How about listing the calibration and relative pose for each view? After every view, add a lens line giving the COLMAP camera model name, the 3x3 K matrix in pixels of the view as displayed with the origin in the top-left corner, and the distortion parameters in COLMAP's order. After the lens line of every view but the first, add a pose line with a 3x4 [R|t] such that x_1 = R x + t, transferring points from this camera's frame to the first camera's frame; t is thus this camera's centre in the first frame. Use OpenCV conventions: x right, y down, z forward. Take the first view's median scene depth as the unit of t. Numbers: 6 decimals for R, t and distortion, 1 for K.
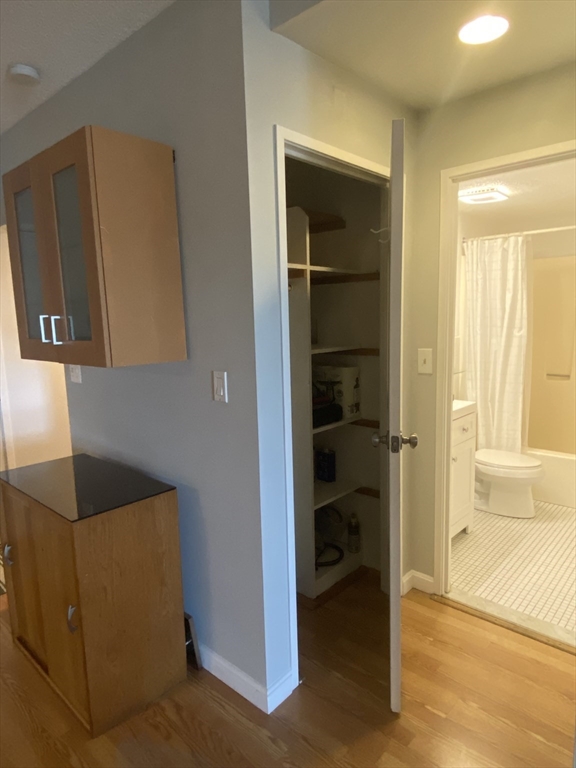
lens RADIAL K [[501.5, 0, 292.2], [0, 501.5, 387.4], [0, 0, 1]] dist [0.032608, -0.001913]
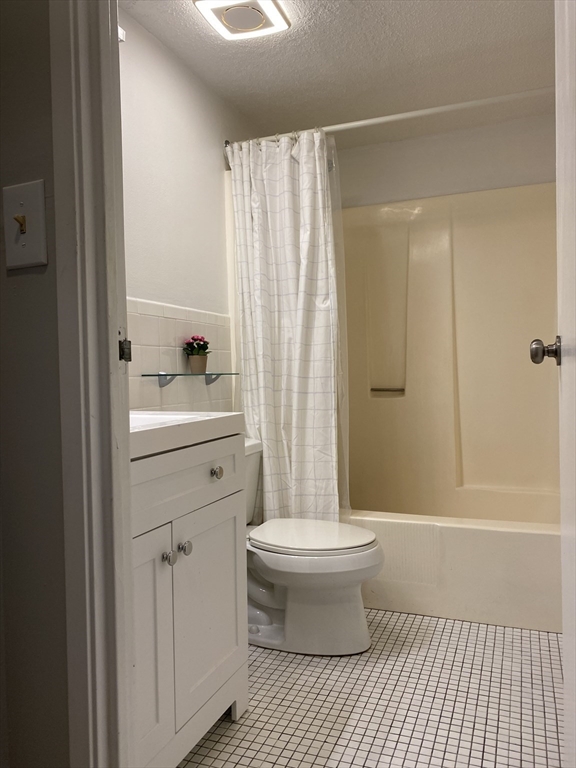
lens RADIAL K [[585.6, 0, 286.5], [0, 585.6, 382.9], [0, 0, 1]] dist [0.038001, -0.004402]
pose [[0.944072, 0.000386, 0.329740, 0.192937], [0.043067, 0.991289, -0.124465, 0.059640], [-0.326916, 0.131705, 0.935831, 0.413140]]
